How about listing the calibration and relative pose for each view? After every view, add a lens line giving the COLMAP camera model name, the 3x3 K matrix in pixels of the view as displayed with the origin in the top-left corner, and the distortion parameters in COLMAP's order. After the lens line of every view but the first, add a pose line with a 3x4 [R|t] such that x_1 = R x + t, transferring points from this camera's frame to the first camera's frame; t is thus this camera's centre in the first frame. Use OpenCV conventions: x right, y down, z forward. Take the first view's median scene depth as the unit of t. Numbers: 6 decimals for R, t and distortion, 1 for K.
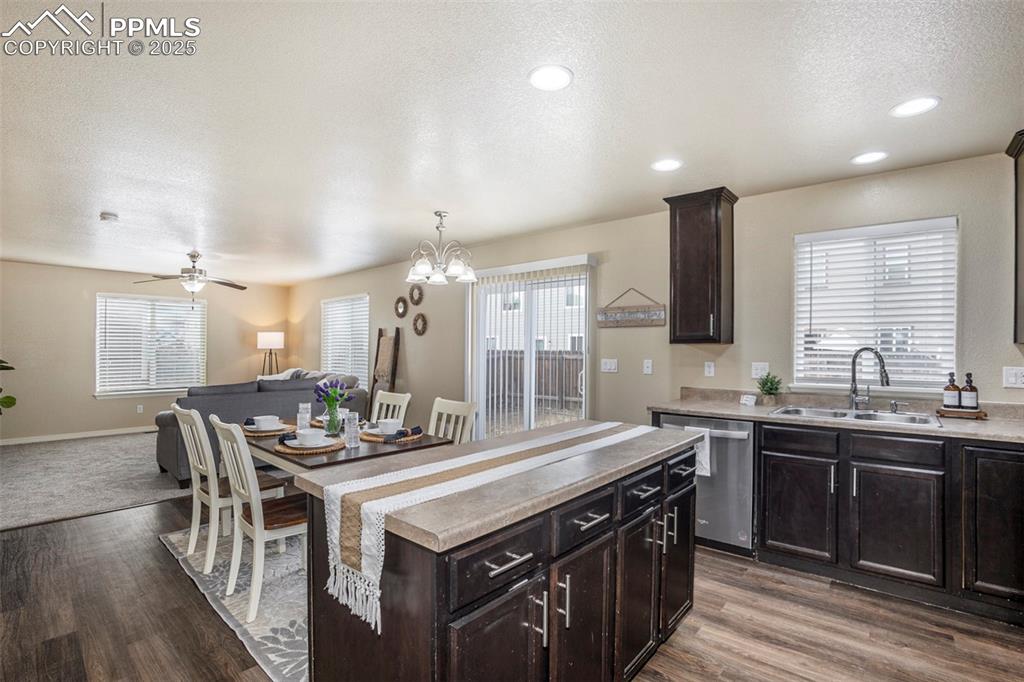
lens RADIAL K [[493.7, 0, 505.8], [0, 493.7, 346.4], [0, 0, 1]] dist [0.003815, 0.000668]
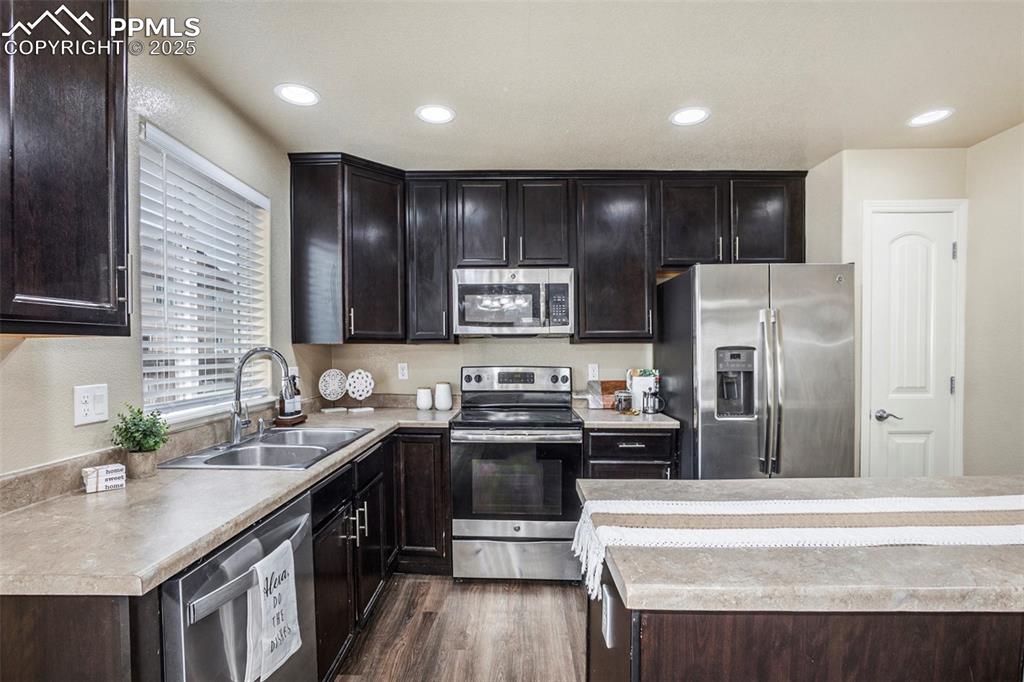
lens RADIAL K [[532.2, 0, 496.8], [0, 532.2, 331.1], [0, 0, 1]] dist [-0.027396, 0.000118]
pose [[-0.608570, 0.020695, 0.793230, -0.113284], [-0.012408, 0.999289, -0.035591, 0.001660], [-0.793403, -0.031502, -0.607881, 1.410189]]
